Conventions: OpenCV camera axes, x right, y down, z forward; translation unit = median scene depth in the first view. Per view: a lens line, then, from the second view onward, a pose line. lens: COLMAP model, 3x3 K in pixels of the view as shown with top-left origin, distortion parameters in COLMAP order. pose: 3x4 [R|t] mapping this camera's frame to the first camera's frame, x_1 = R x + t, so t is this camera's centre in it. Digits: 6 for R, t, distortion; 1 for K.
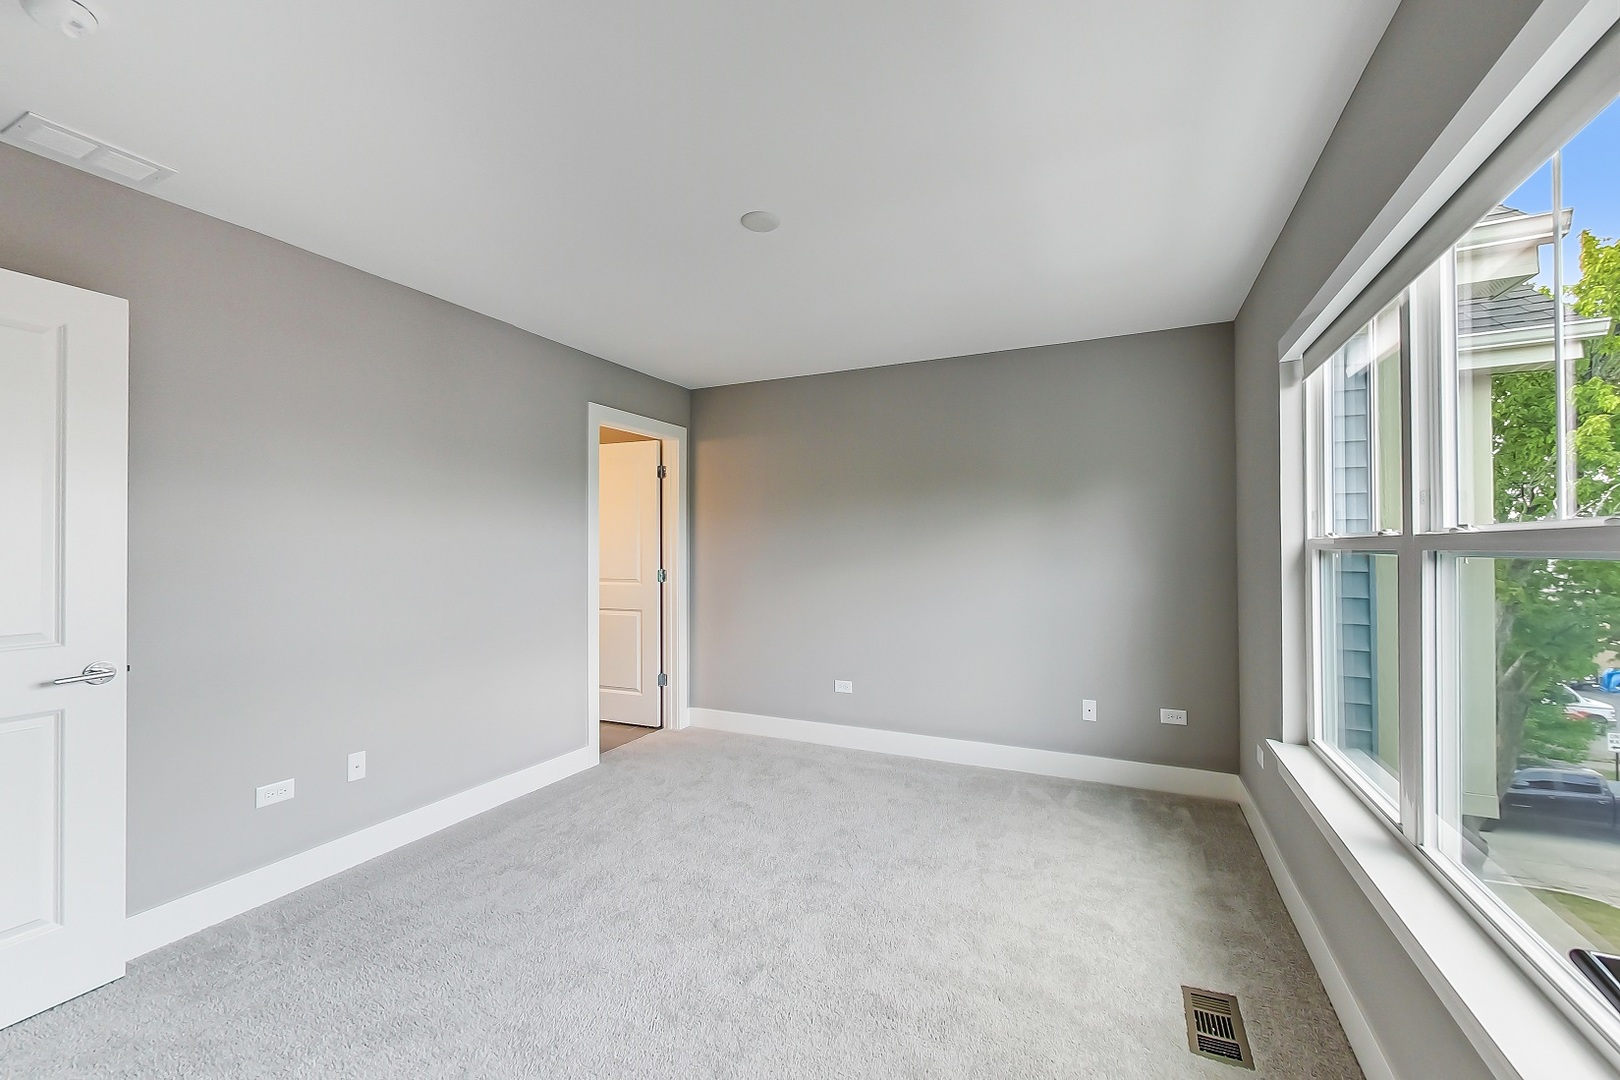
lens RADIAL K [[666.1, 0, 810.0], [0, 666.1, 540.0], [0, 0, 1]] dist [0.000848, 0.000194]
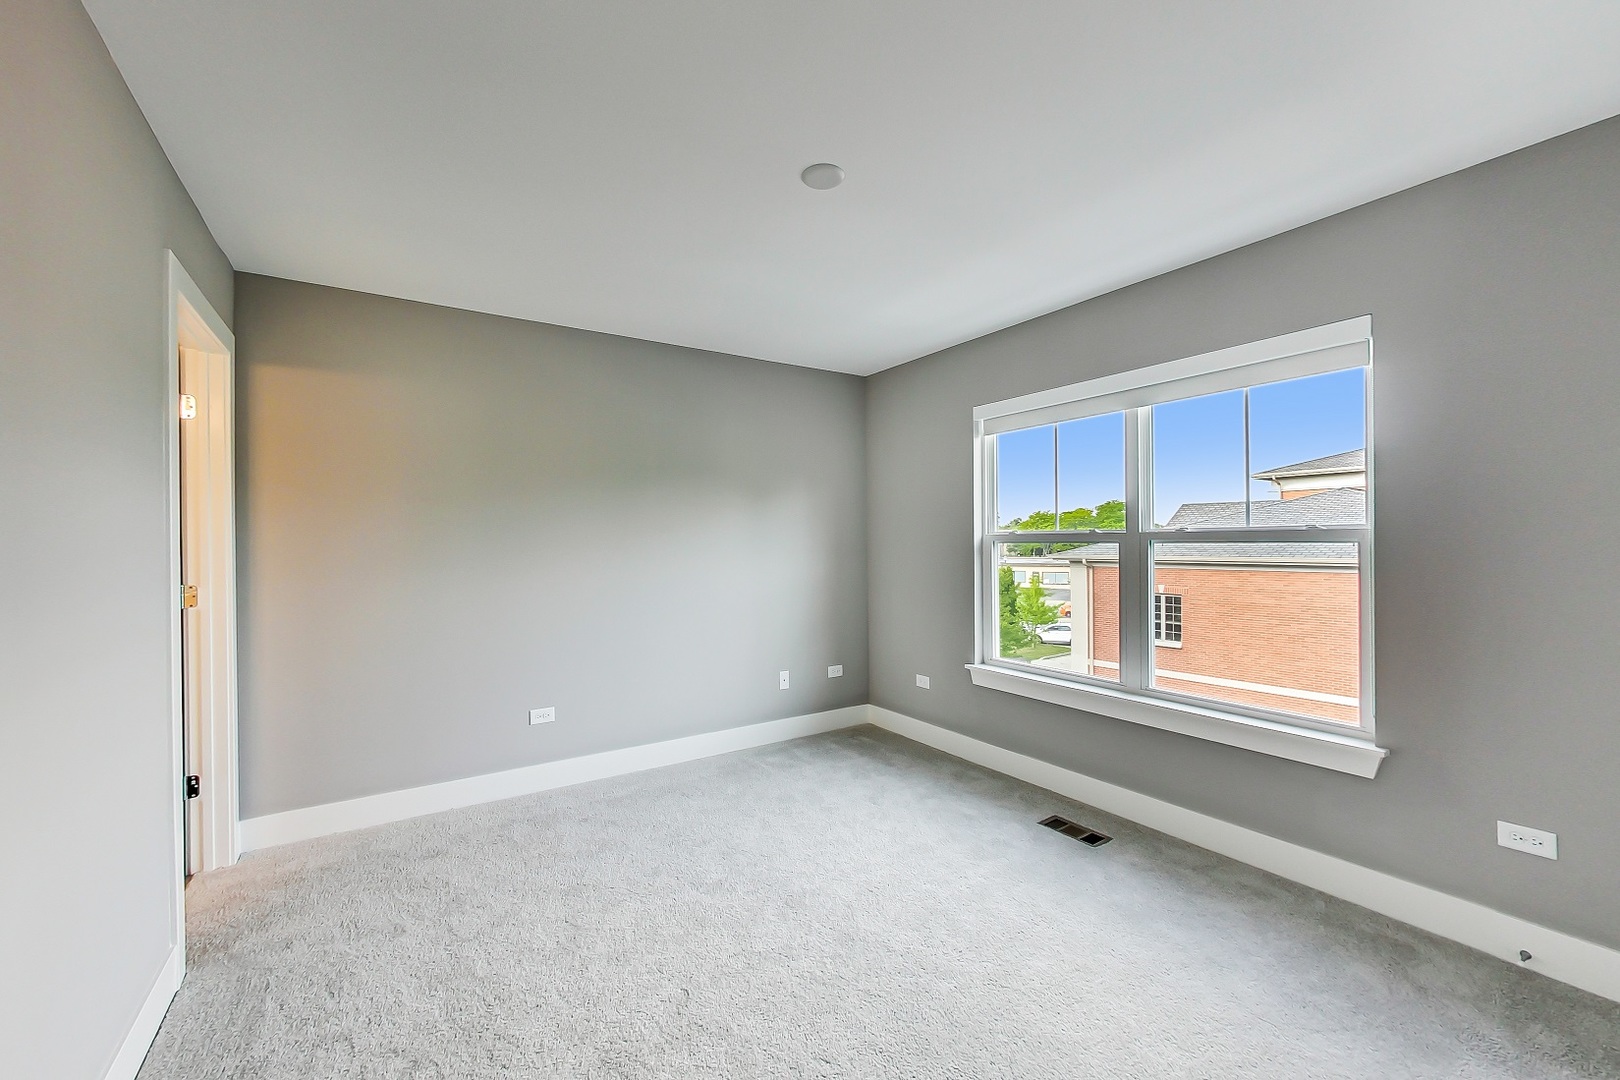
lens RADIAL K [[666.1, 0, 810.0], [0, 666.1, 540.0], [0, 0, 1]] dist [0.000848, 0.000194]
pose [[0.503357, -0.003413, 0.864072, -0.577448], [-0.003237, 0.999978, 0.005836, 0.003238], [-0.864073, -0.005735, 0.503334, 0.381273]]
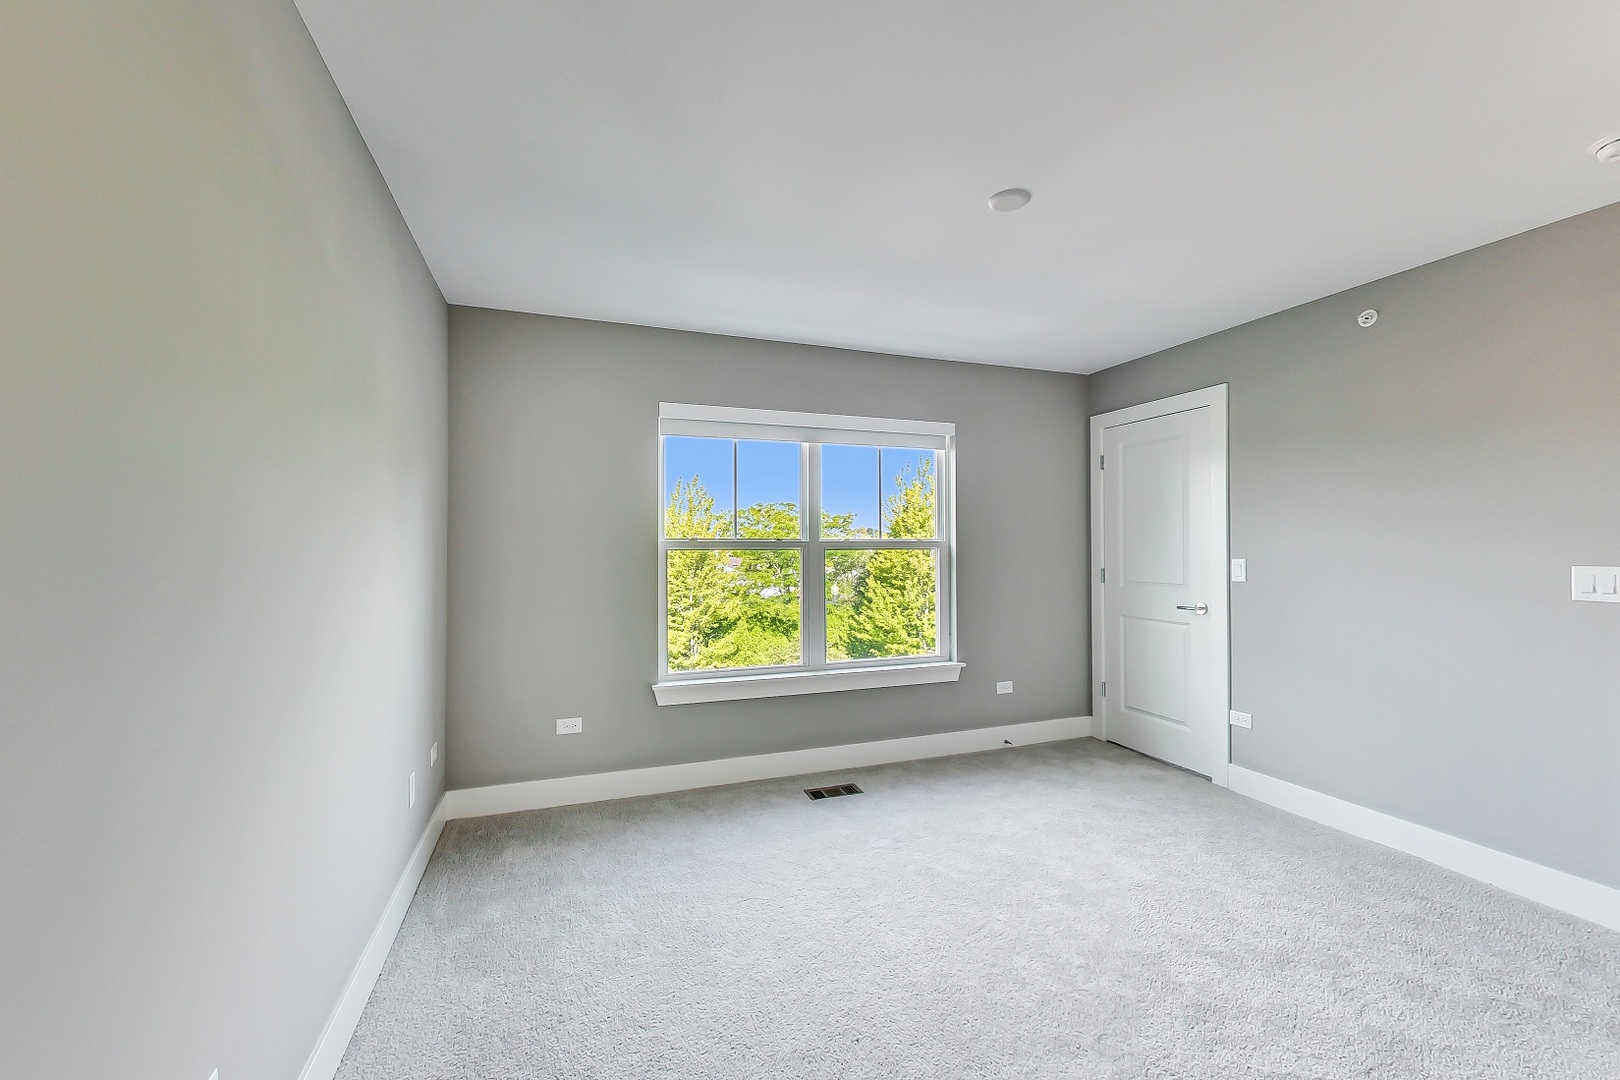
lens RADIAL K [[666.1, 0, 810.0], [0, 666.1, 540.0], [0, 0, 1]] dist [0.000848, 0.000194]
pose [[-0.752199, 0.012724, 0.658813, -0.324980], [-0.007205, 0.999595, -0.027532, 0.025275], [-0.658896, -0.025456, -0.751803, 1.271878]]
